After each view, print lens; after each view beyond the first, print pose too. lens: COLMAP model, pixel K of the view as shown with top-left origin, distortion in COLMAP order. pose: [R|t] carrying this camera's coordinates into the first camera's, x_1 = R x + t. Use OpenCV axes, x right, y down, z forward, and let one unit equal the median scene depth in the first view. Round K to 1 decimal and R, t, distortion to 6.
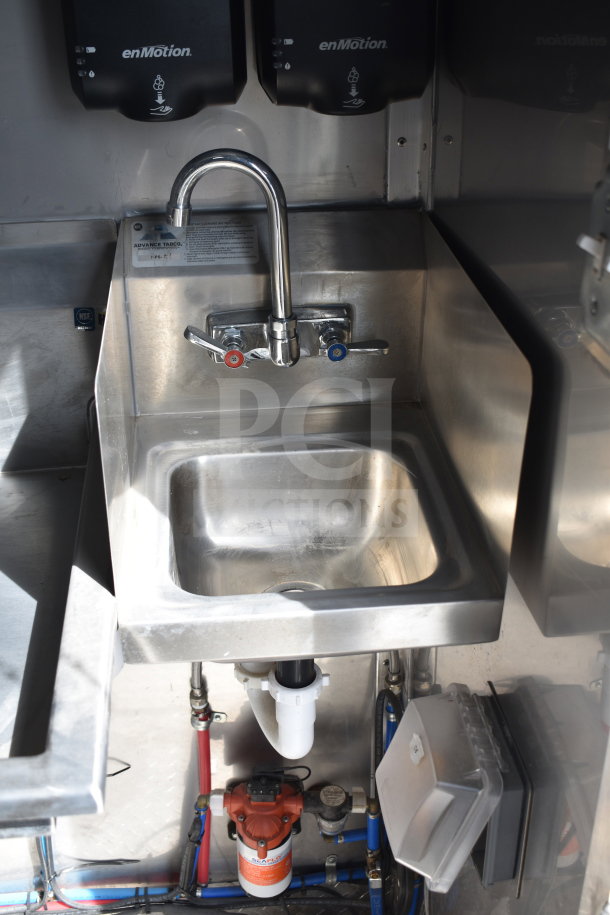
lens RADIAL K [[1074.9, 0, 306.2], [0, 1074.9, 456.7], [0, 0, 1]] dist [-0.062183, 0.000000]
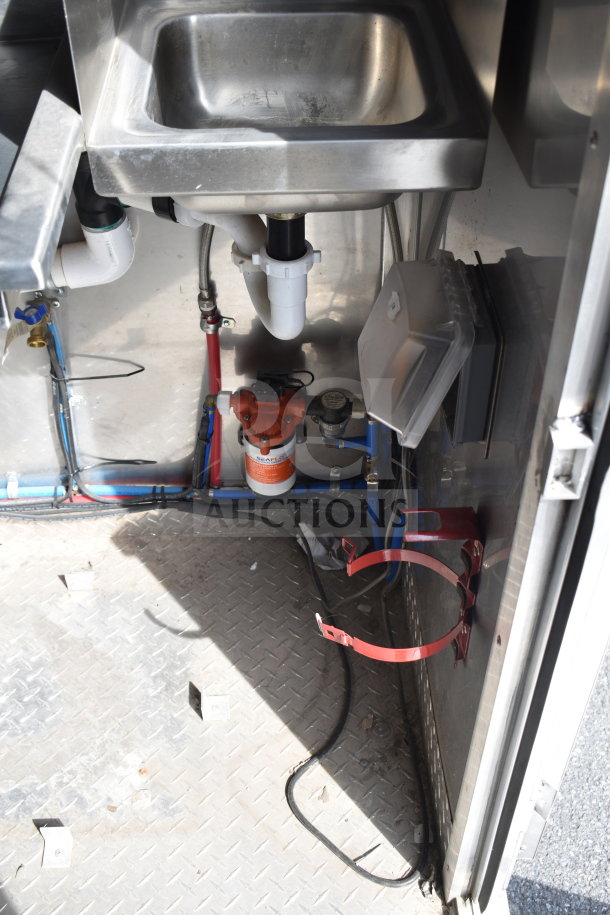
lens RADIAL K [[1012.7, 0, 302.2], [0, 1012.7, 458.9], [0, 0, 1]] dist [-0.091442, 0.000000]
pose [[0.997740, 0.045342, -0.049583, 0.060567], [-0.029722, 0.959684, 0.279504, 0.128029], [0.060257, -0.277399, 0.958863, 0.042722]]
